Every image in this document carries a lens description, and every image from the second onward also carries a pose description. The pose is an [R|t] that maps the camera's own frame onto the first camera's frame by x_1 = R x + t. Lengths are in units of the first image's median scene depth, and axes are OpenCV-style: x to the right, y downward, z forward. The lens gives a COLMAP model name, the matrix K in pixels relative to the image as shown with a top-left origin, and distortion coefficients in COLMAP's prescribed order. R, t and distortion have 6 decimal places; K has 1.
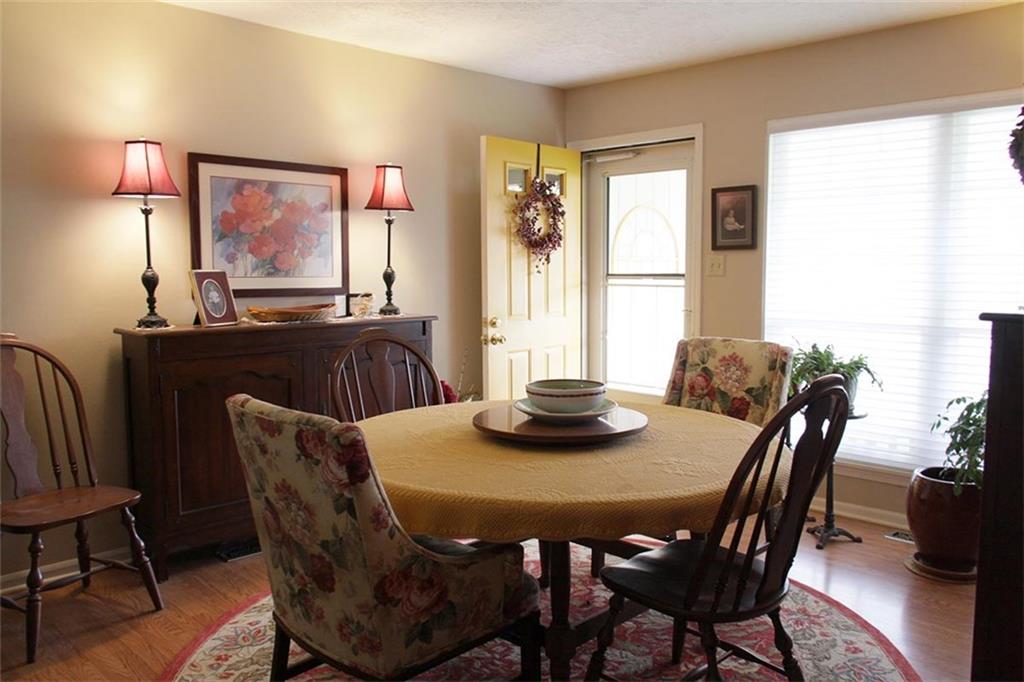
lens RADIAL K [[806.0, 0, 512.0], [0, 806.0, 341.0], [0, 0, 1]] dist [-0.004647, -0.000092]
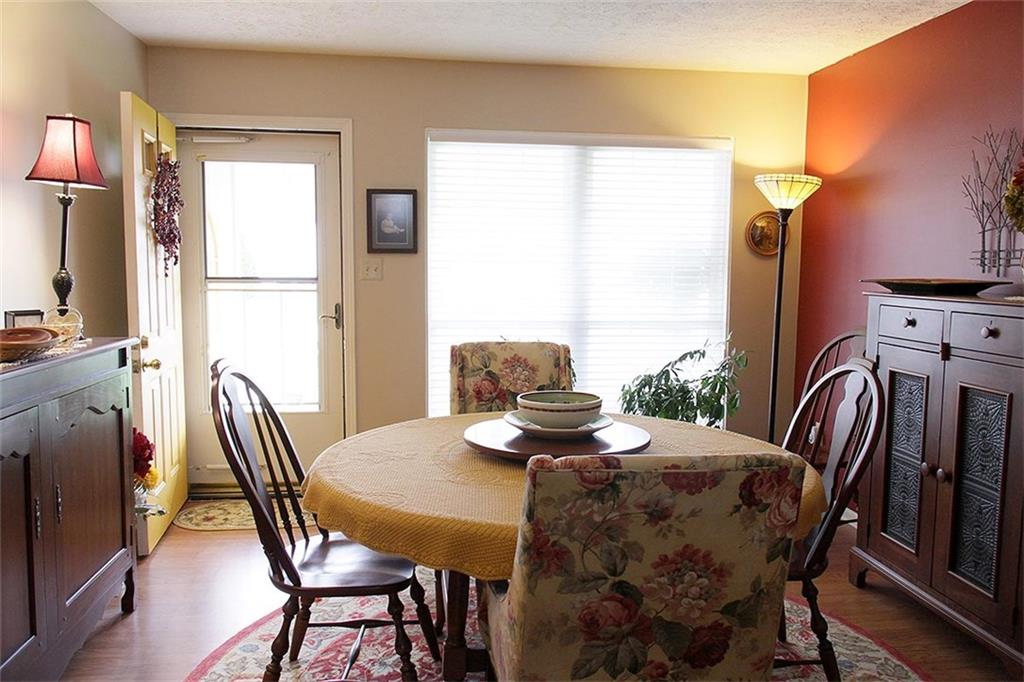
lens RADIAL K [[819.6, 0, 512.0], [0, 819.6, 341.0], [0, 0, 1]] dist [0.007136, -0.000668]
pose [[0.616720, -0.064019, 0.784575, -0.448489], [0.063889, 0.997470, 0.031170, -0.028883], [-0.784586, 0.030903, 0.619250, 0.278022]]
